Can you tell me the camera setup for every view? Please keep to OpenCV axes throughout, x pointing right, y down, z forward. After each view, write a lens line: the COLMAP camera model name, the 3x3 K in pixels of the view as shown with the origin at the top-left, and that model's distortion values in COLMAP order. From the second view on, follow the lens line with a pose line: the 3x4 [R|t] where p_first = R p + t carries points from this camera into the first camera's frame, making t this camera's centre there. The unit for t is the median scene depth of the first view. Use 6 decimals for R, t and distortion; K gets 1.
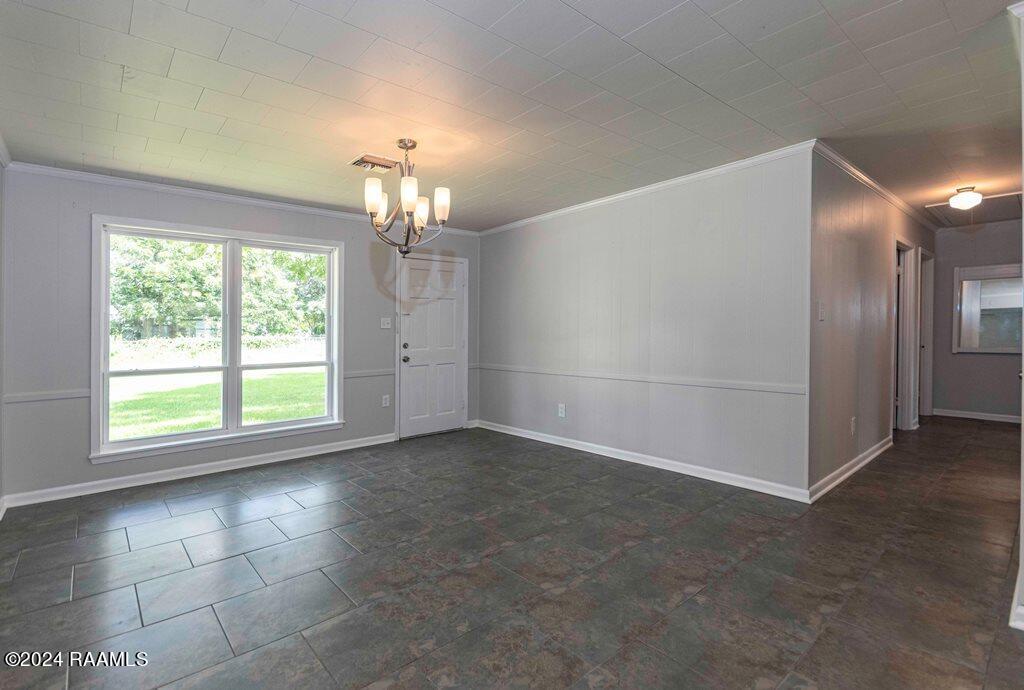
lens RADIAL K [[479.7, 0, 508.6], [0, 479.7, 340.7], [0, 0, 1]] dist [0.001026, -0.001956]
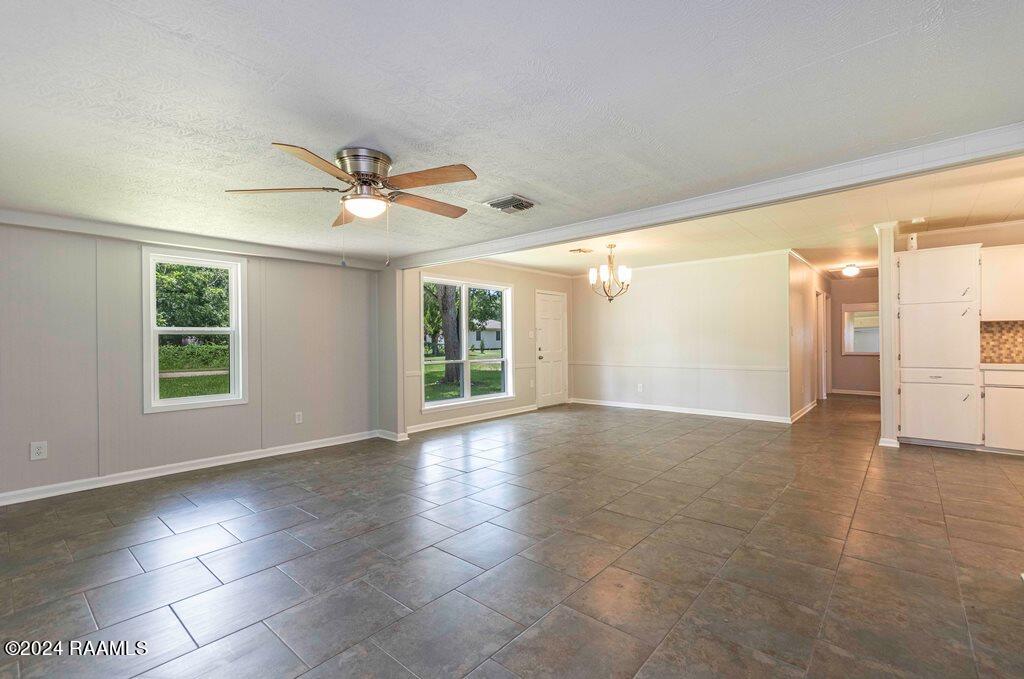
lens RADIAL K [[449.0, 0, 523.0], [0, 449.0, 334.9], [0, 0, 1]] dist [0.002861, 0.000293]
pose [[0.988715, 0.007173, 0.149634, -0.508025], [-0.002052, 0.999408, -0.034350, 0.015279], [-0.149792, 0.033656, 0.988145, -0.474120]]
